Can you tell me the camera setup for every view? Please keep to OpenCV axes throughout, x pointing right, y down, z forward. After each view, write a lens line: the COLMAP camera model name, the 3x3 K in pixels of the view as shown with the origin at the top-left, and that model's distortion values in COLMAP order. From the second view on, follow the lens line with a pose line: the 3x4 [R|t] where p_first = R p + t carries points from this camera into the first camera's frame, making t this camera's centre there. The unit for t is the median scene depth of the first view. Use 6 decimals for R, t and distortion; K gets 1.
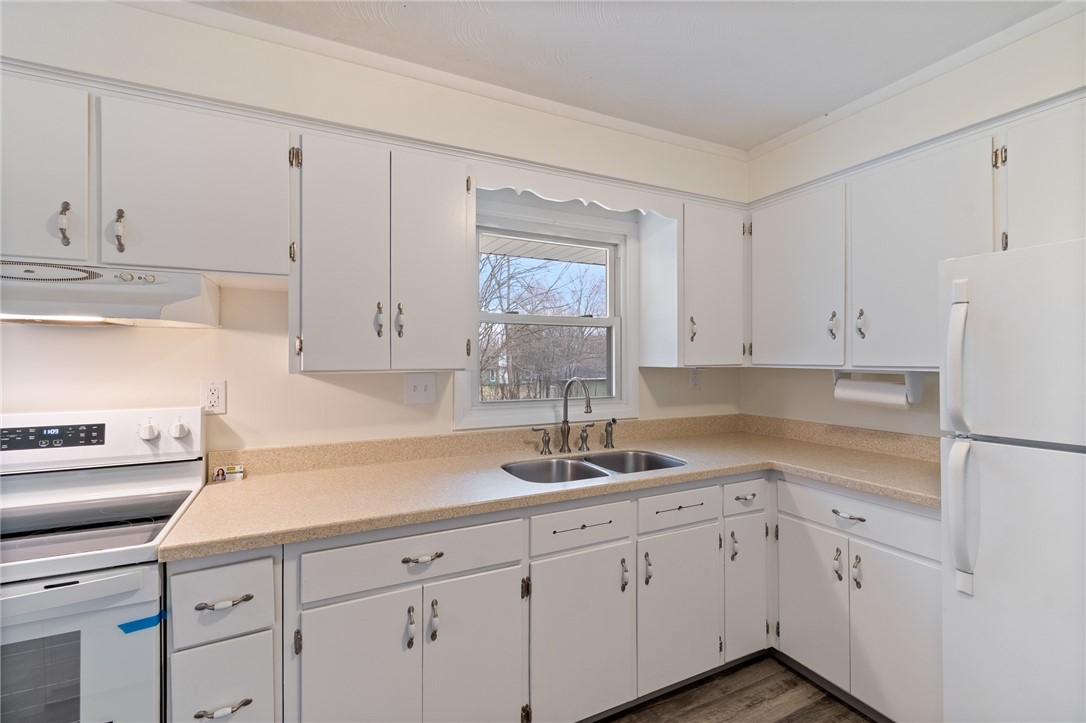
lens RADIAL K [[481.0, 0, 543.2], [0, 481.0, 354.0], [0, 0, 1]] dist [0.001122, -0.000598]
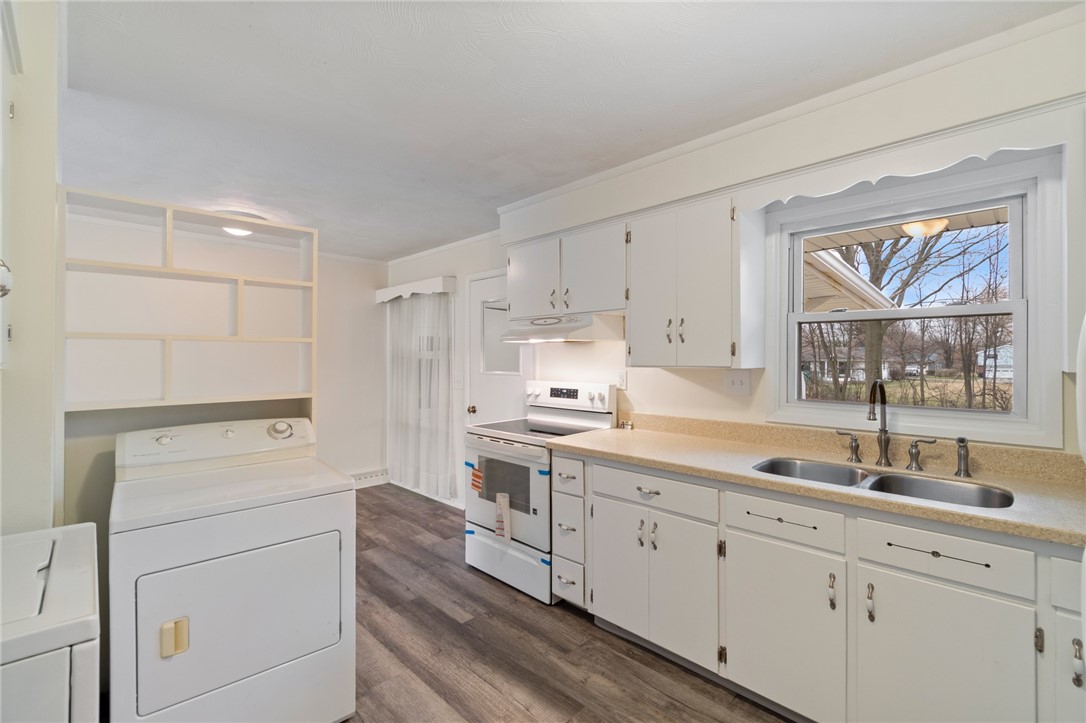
lens RADIAL K [[481.0, 0, 543.2], [0, 481.0, 354.0], [0, 0, 1]] dist [0.001122, -0.000598]
pose [[0.310218, -0.006206, -0.950645, 0.865789], [0.008114, 0.999960, -0.003880, -0.000791], [0.950631, -0.006510, 0.310255, 0.179150]]
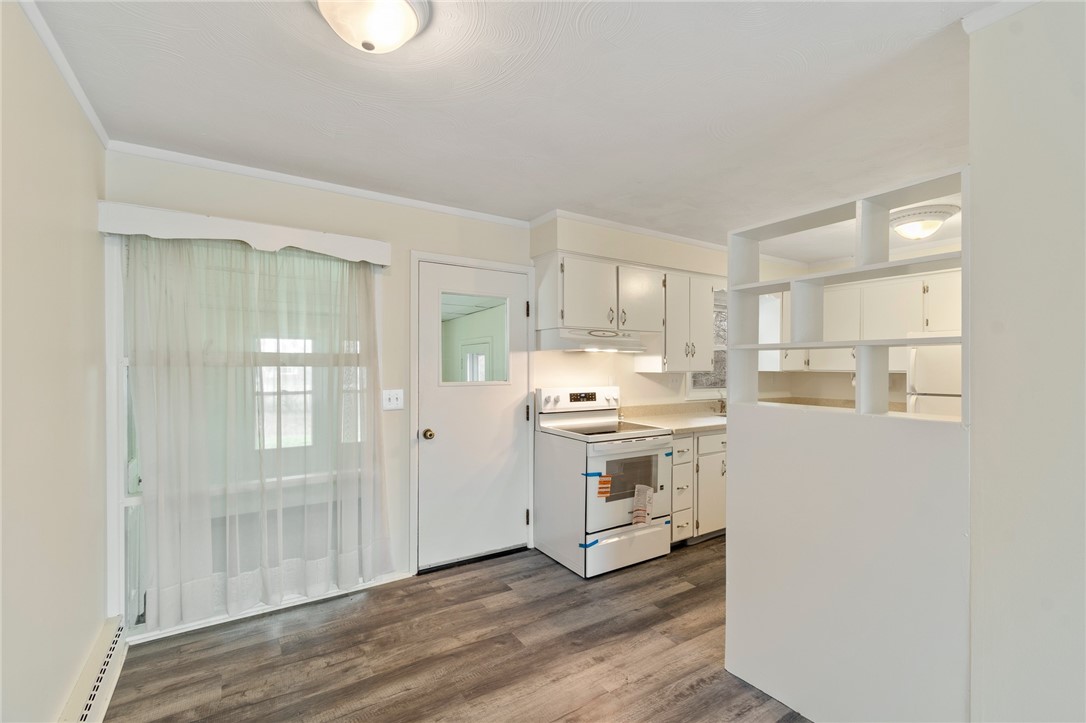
lens RADIAL K [[487.3, 0, 543.1], [0, 487.3, 367.8], [0, 0, 1]] dist [0.004276, -0.000288]
pose [[0.993032, 0.004471, 0.117761, -1.245284], [-0.005880, 0.999915, 0.011622, -0.007095], [-0.117699, -0.012233, 0.992974, -1.217674]]
